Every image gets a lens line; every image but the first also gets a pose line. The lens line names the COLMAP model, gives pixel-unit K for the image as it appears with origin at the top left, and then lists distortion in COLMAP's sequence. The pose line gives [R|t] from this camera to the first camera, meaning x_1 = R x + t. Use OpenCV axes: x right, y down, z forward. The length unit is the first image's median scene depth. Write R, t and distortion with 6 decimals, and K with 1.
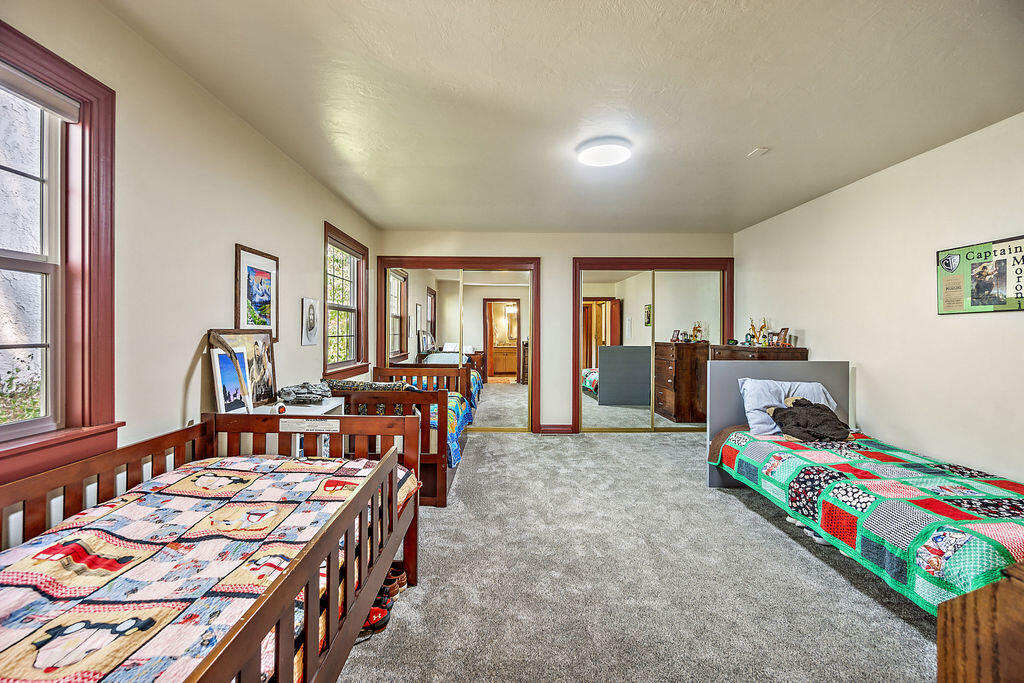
lens RADIAL K [[444.3, 0, 503.7], [0, 444.3, 333.4], [0, 0, 1]] dist [-0.008807, 0.001708]
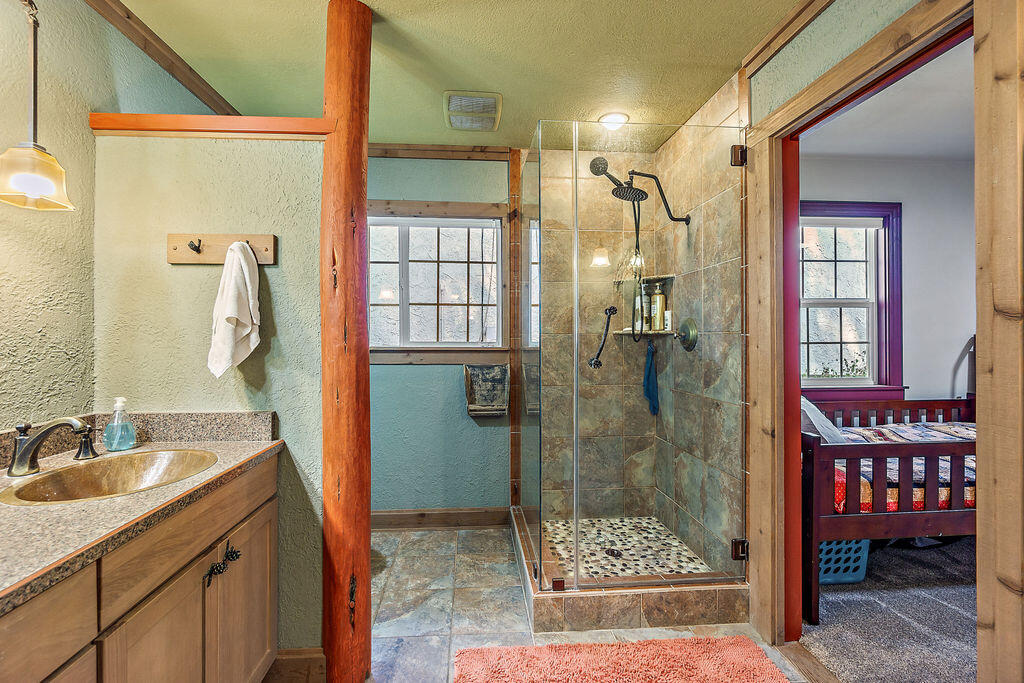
lens RADIAL K [[444.3, 0, 504.3], [0, 444.3, 336.9], [0, 0, 1]] dist [-0.008807, 0.001708]
pose [[0.064725, -0.011121, -0.997841, 0.828336], [0.000454, 0.999938, -0.011115, 0.021279], [0.997903, 0.000267, 0.064726, -0.756042]]
